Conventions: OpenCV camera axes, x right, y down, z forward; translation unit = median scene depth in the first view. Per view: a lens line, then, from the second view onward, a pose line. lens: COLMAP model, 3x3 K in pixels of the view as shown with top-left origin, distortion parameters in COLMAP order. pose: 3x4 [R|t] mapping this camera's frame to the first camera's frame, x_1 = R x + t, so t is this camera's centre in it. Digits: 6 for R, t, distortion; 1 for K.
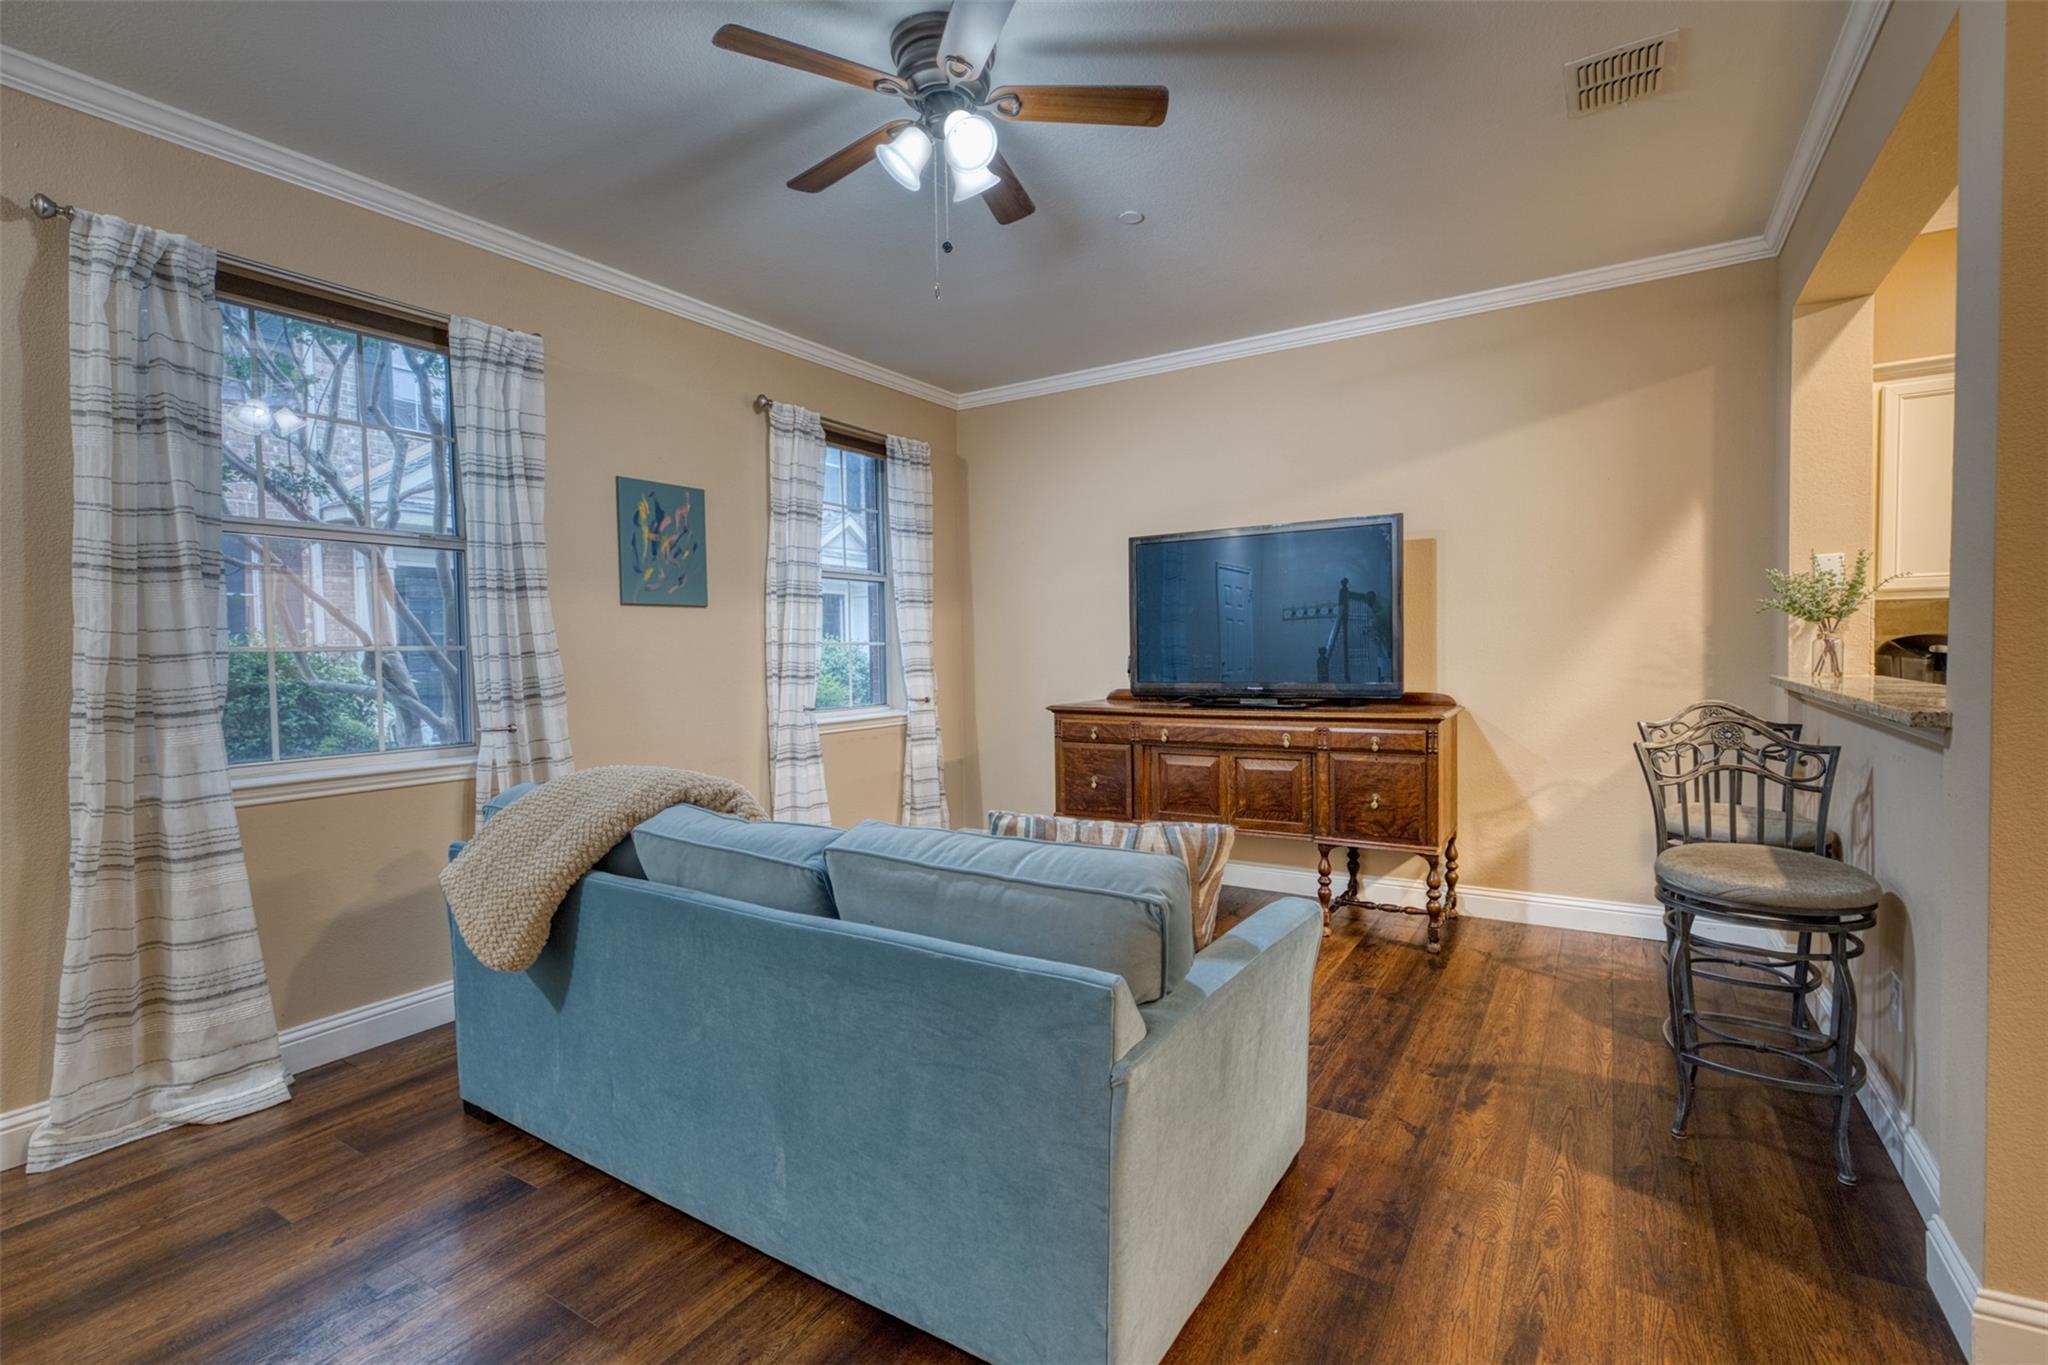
lens RADIAL K [[923.0, 0, 1053.9], [0, 923.0, 678.8], [0, 0, 1]] dist [0.000537, 0.001348]
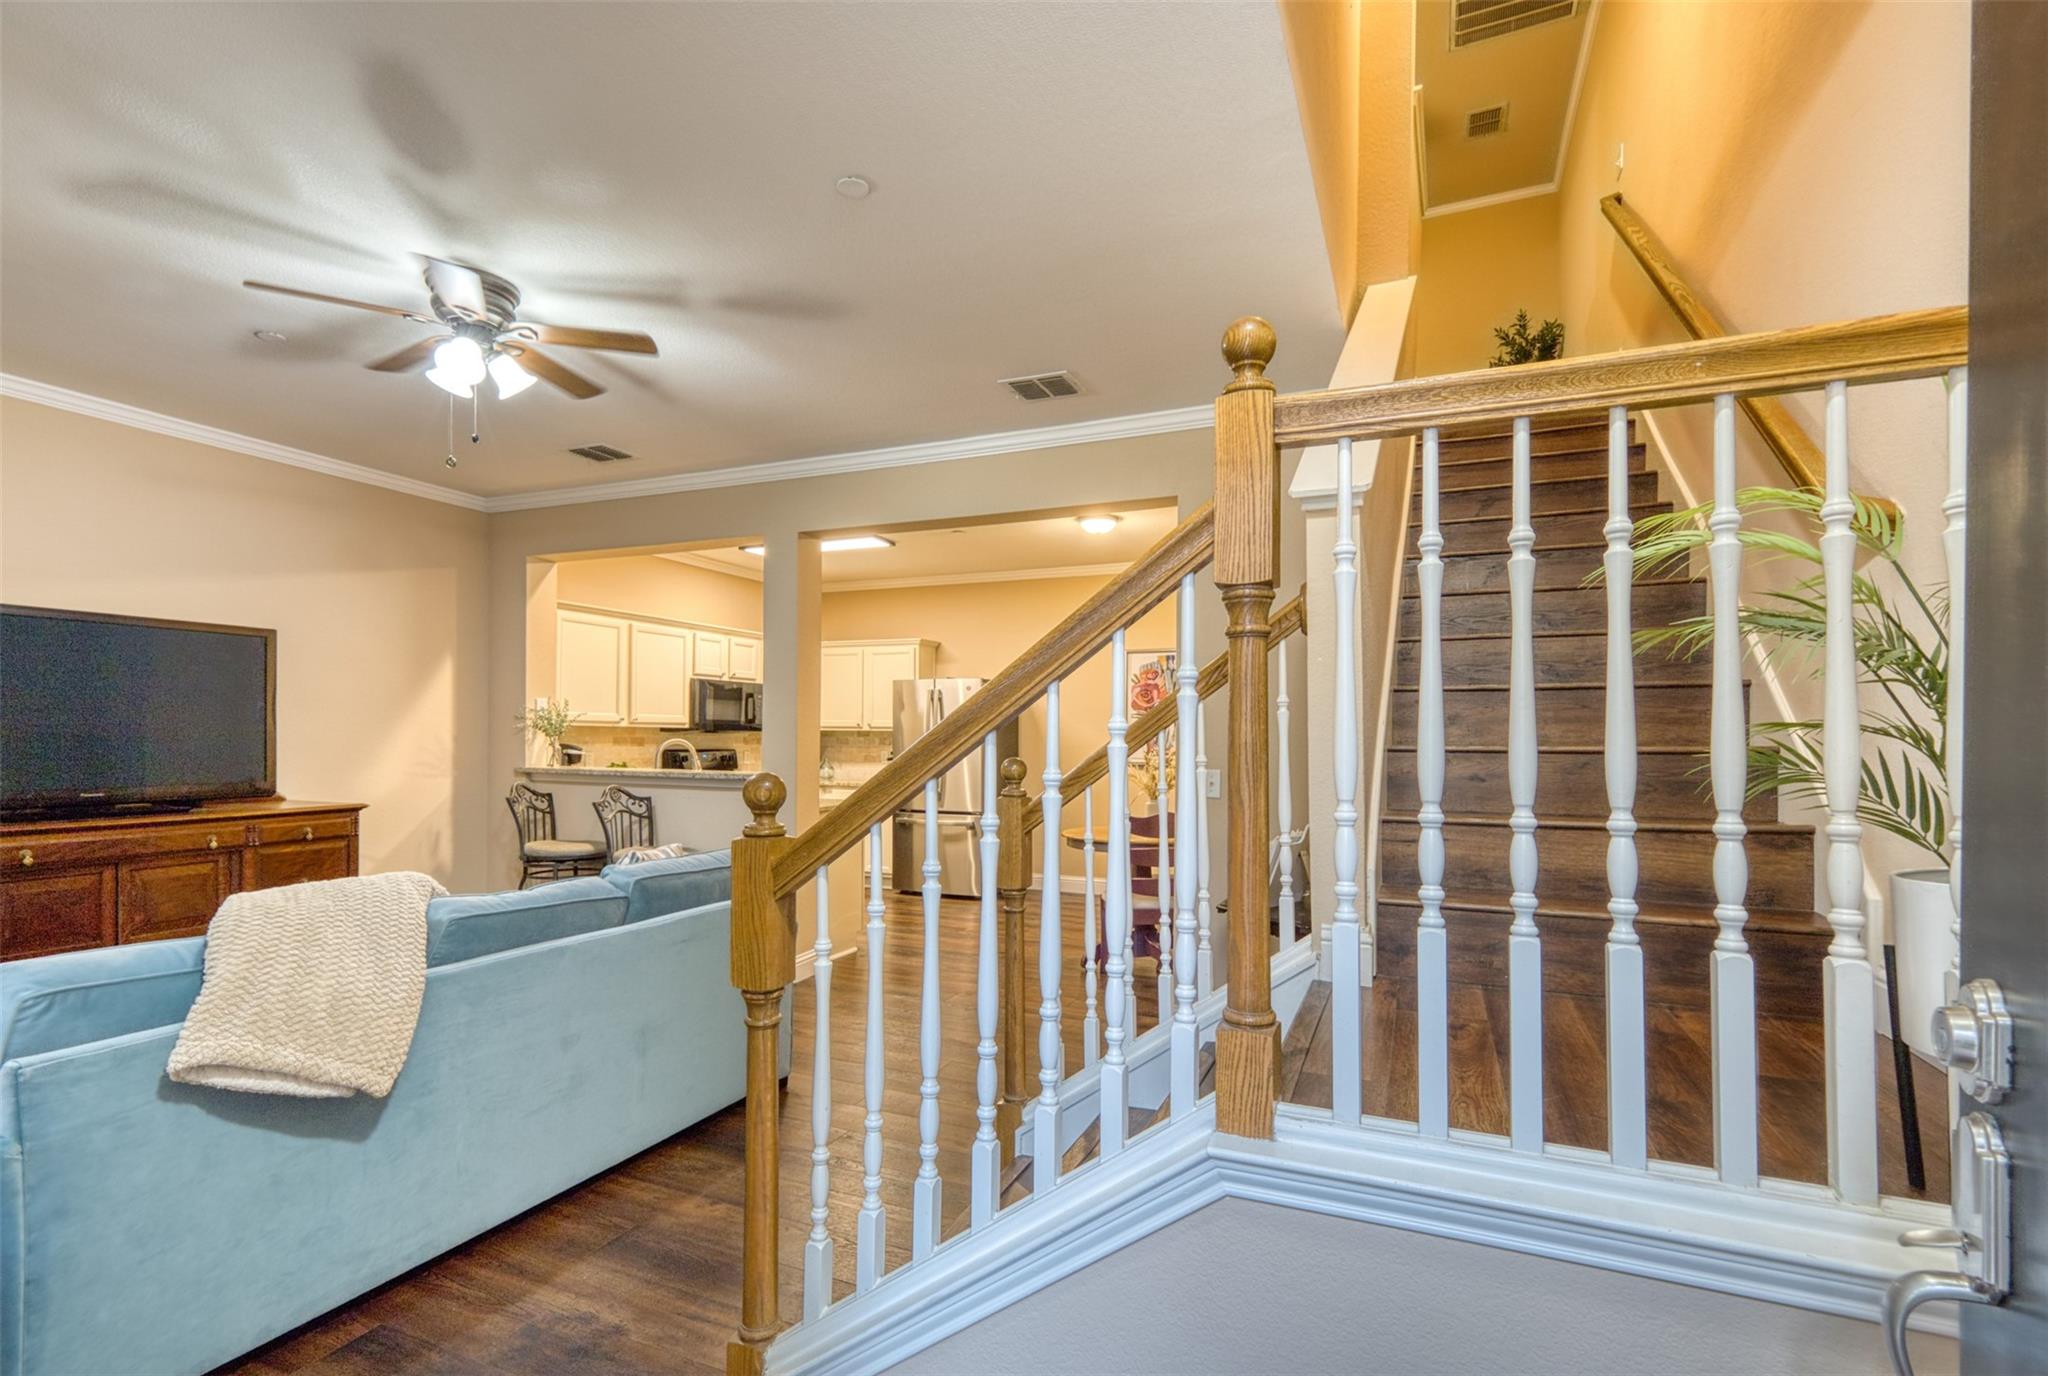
lens RADIAL K [[923.0, 0, 1044.5], [0, 923.0, 737.2], [0, 0, 1]] dist [0.000537, 0.001348]
pose [[-0.151192, 0.015201, 0.988388, -1.073256], [0.027219, 0.999567, -0.011209, -0.014332], [-0.988130, 0.025208, -0.151540, 0.303631]]
